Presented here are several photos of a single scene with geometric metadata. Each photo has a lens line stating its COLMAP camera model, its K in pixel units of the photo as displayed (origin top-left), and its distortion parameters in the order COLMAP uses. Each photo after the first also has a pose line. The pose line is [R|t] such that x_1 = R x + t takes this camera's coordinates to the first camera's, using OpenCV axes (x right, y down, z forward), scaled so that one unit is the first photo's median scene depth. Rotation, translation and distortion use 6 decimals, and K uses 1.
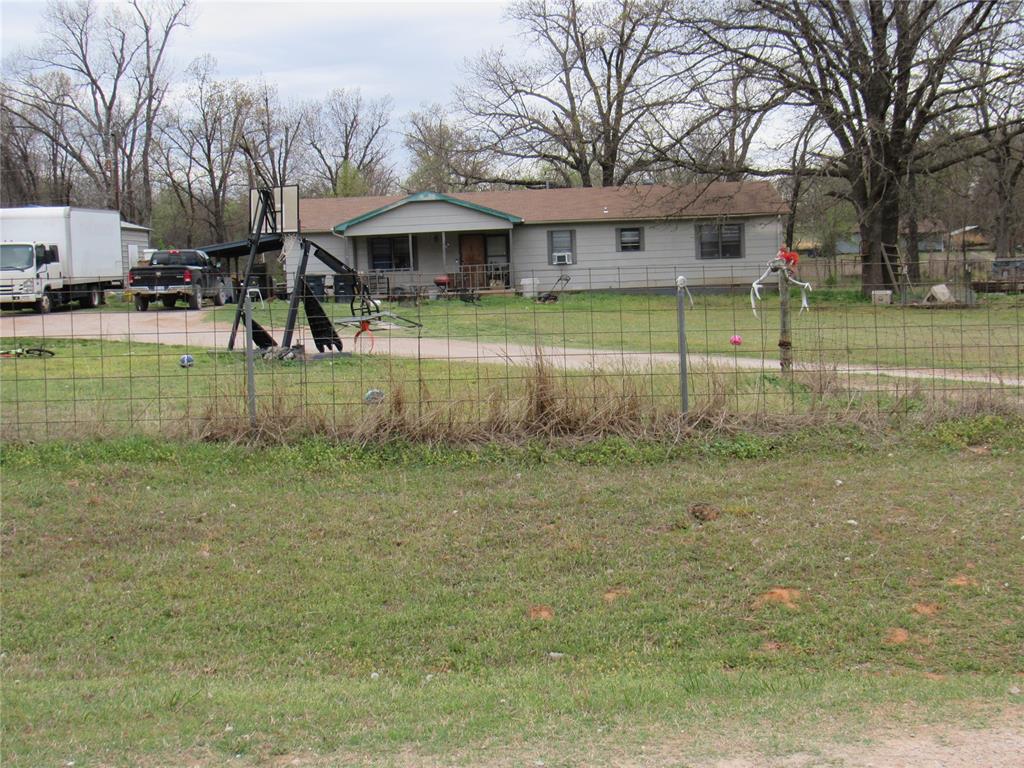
lens RADIAL K [[1290.3, 0, 512.0], [0, 1290.3, 384.0], [0, 0, 1]] dist [-0.045960, 0.027405]
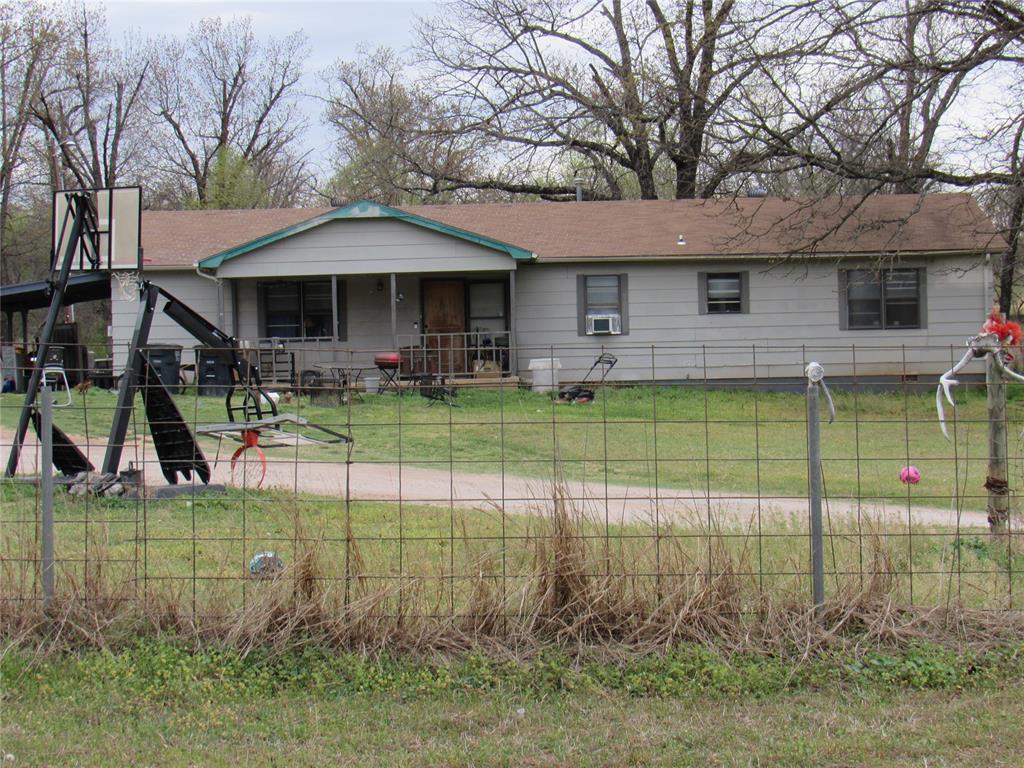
lens RADIAL K [[2306.4, 0, 512.0], [0, 2306.4, 384.0], [0, 0, 1]] dist [-0.080478, 0.032770]
pose [[0.999847, 0.017483, -0.000017, -0.000392], [-0.017441, 0.997412, -0.069751, -0.000522], [-0.001202, 0.069740, 0.997564, -0.002725]]
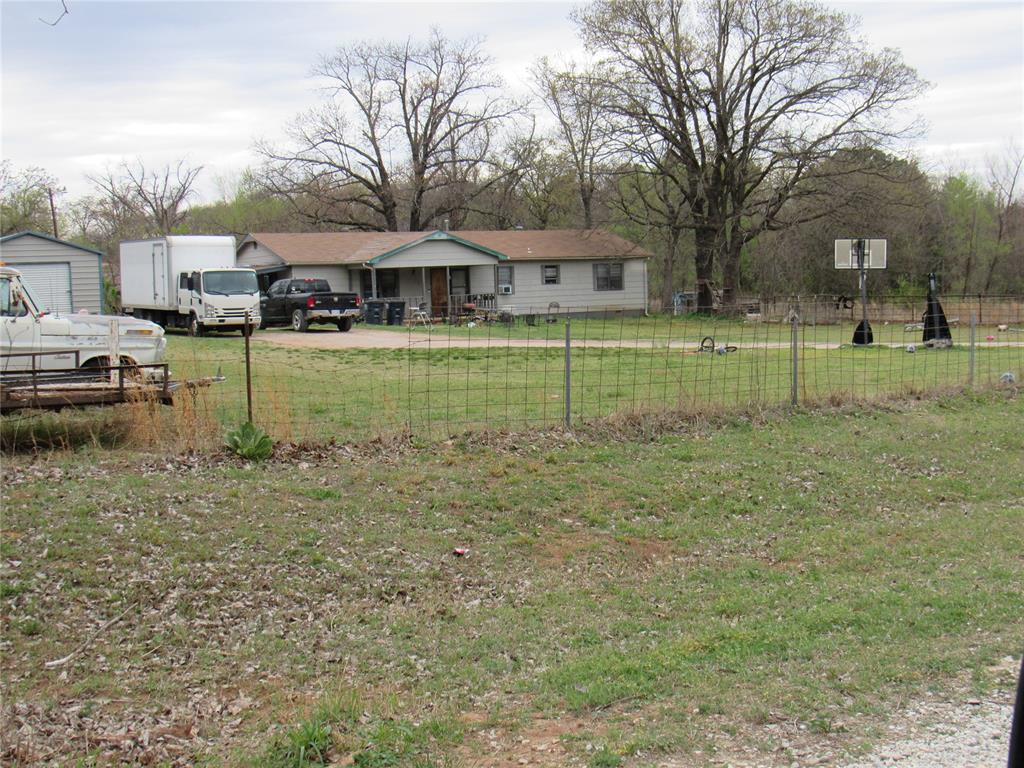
lens RADIAL K [[1303.0, 0, 469.4], [0, 1303.0, 383.6], [0, 0, 1]] dist [-0.008241, 0.028099]
pose [[0.860661, -0.029023, 0.508351, -0.723174], [0.044262, 0.998859, -0.017912, 0.013976], [-0.507251, 0.037917, 0.860964, -0.044503]]
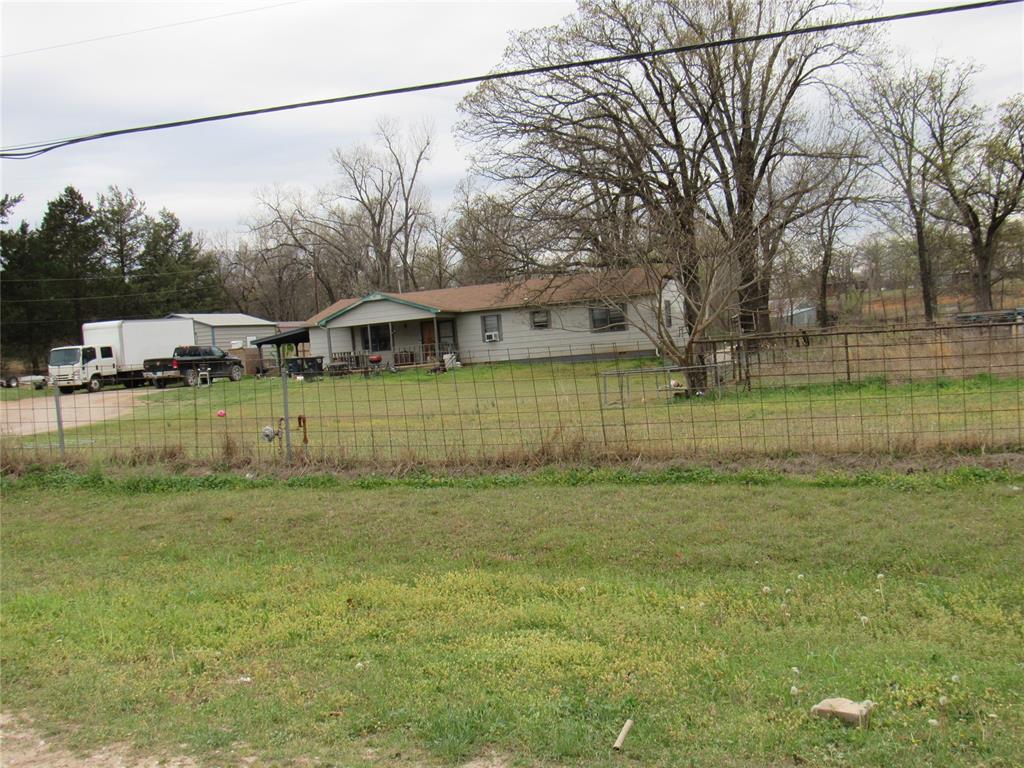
lens RADIAL K [[1113.5, 0, 512.0], [0, 1113.5, 384.0], [0, 0, 1]] dist [-0.001680, -0.001098]
pose [[0.917326, -0.024046, -0.397411, 0.588288], [0.010331, 0.999276, -0.036615, -0.009795], [0.398004, 0.029482, 0.916910, -0.023744]]
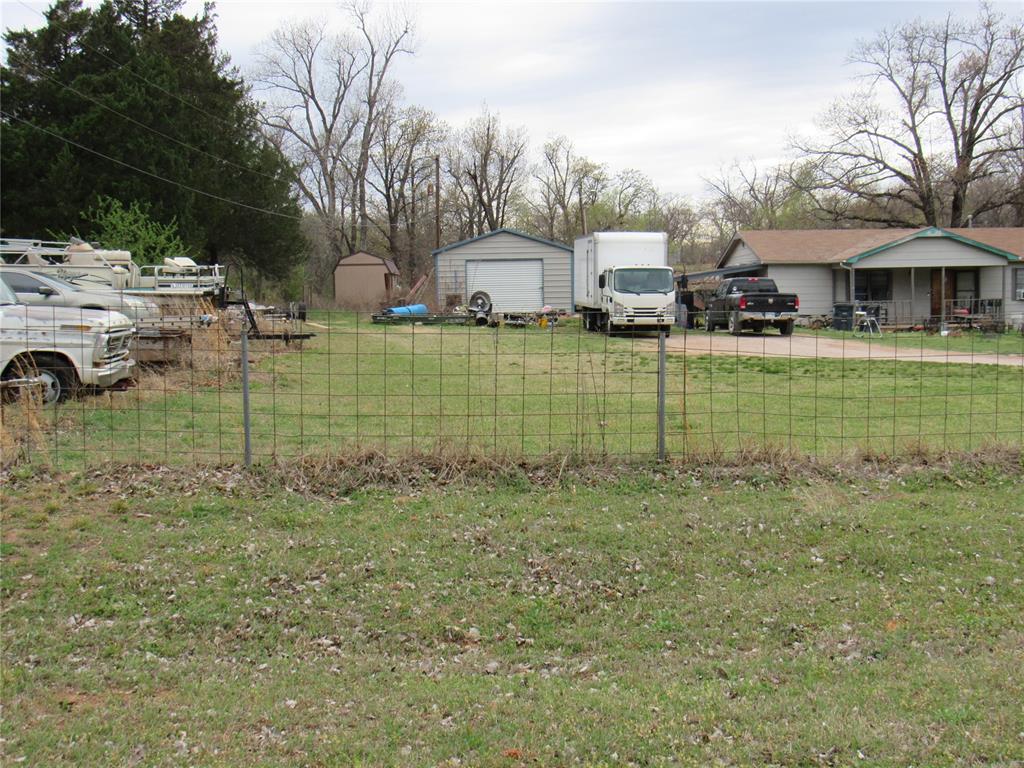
lens RADIAL K [[1290.3, 0, 512.0], [0, 1290.3, 384.0], [0, 0, 1]] dist [-0.045960, 0.027405]
pose [[0.997830, 0.019446, 0.062907, -0.521597], [-0.018013, 0.999567, -0.023275, 0.009325], [-0.063333, 0.022091, 0.997748, -0.023740]]
